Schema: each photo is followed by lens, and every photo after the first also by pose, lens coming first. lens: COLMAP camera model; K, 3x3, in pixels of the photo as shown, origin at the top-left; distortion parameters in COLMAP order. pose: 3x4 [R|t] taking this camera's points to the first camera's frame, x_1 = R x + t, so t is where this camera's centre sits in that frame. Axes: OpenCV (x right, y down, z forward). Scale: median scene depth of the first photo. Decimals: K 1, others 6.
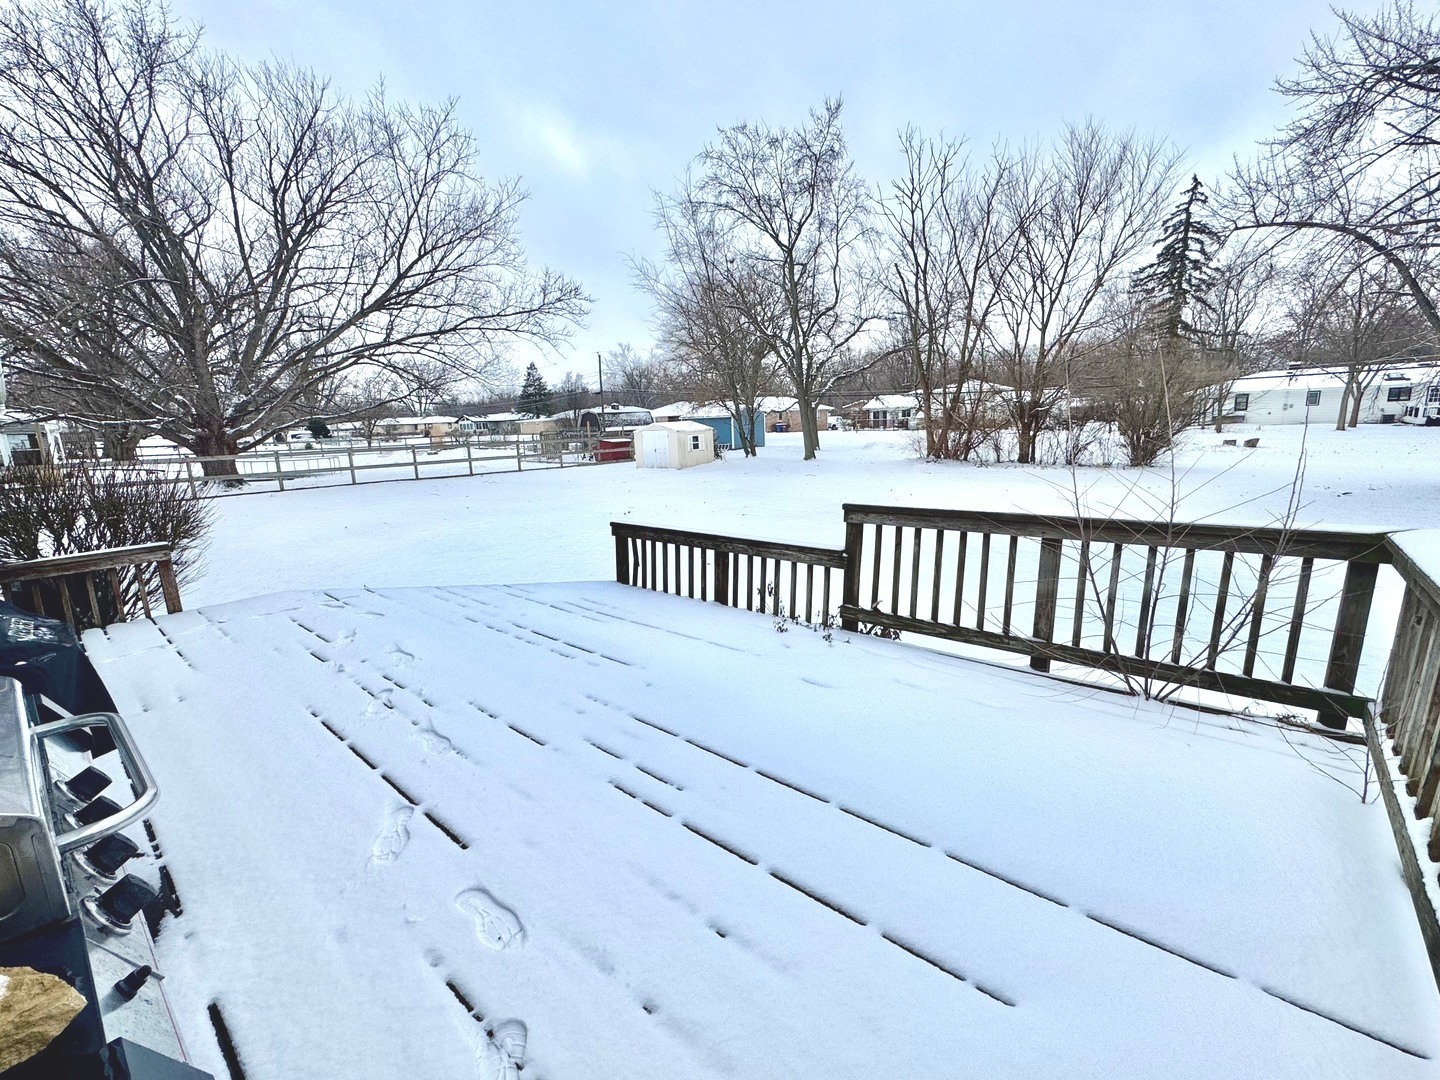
lens RADIAL K [[566.3, 0, 747.3], [0, 566.3, 533.1], [0, 0, 1]] dist [-0.001463, 0.000520]
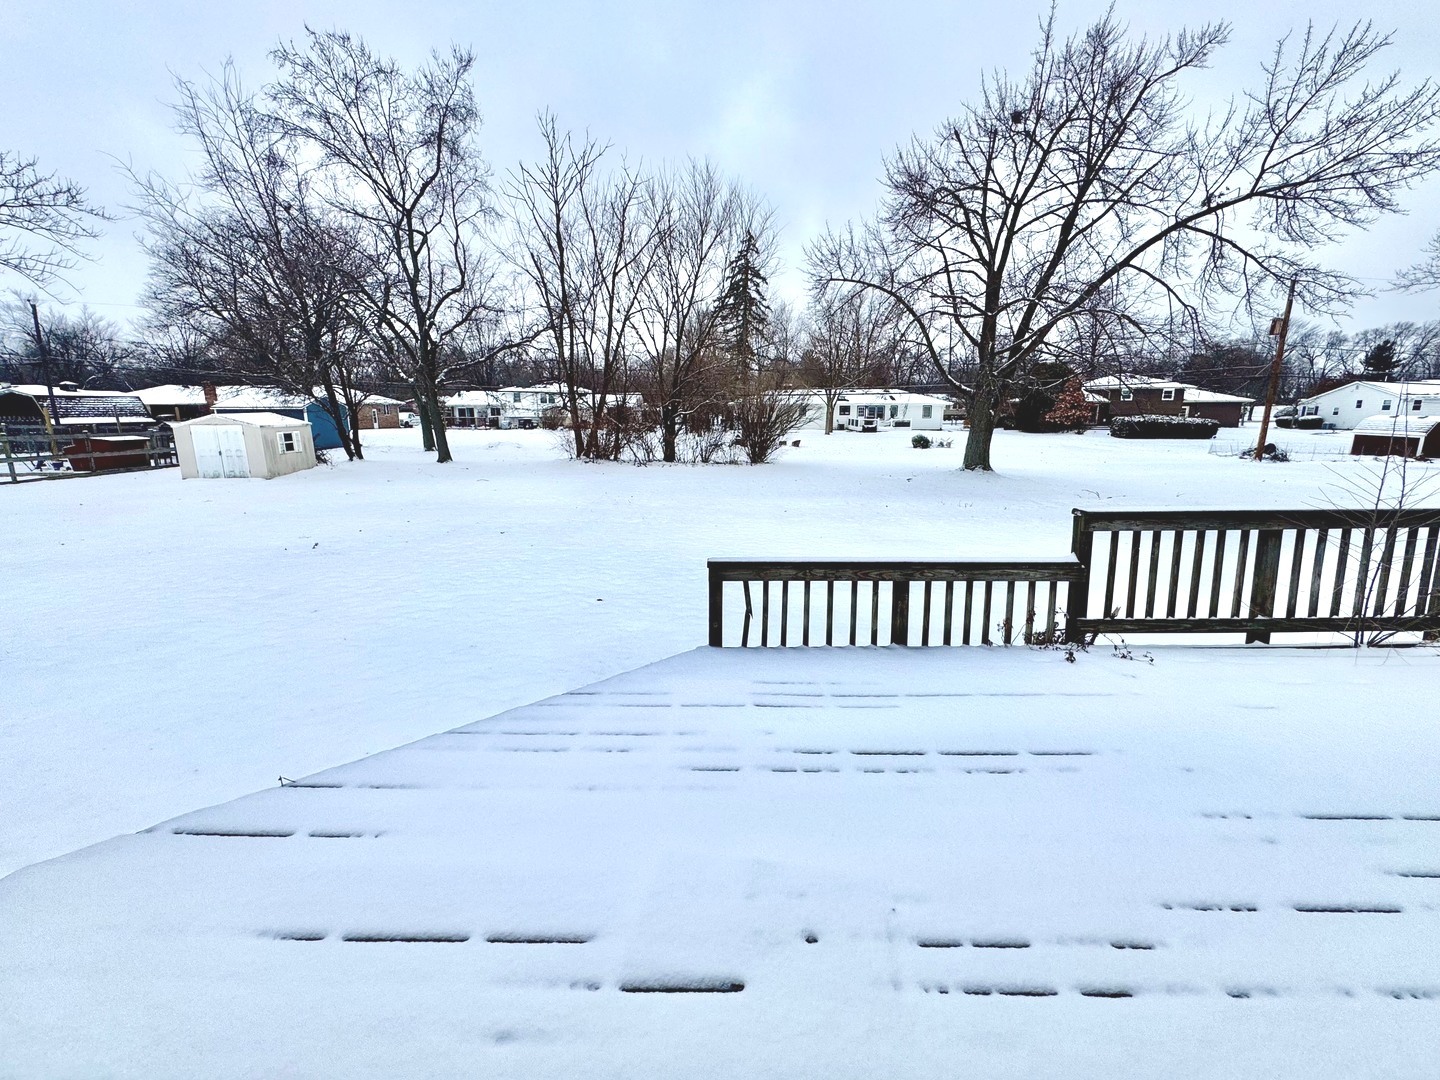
lens RADIAL K [[566.3, 0, 747.3], [0, 566.3, 533.1], [0, 0, 1]] dist [-0.001463, 0.000520]
pose [[0.797824, -0.093268, 0.595633, -0.116022], [0.093060, 0.995172, 0.031181, -0.013667], [-0.595665, 0.030553, 0.802652, 0.079999]]
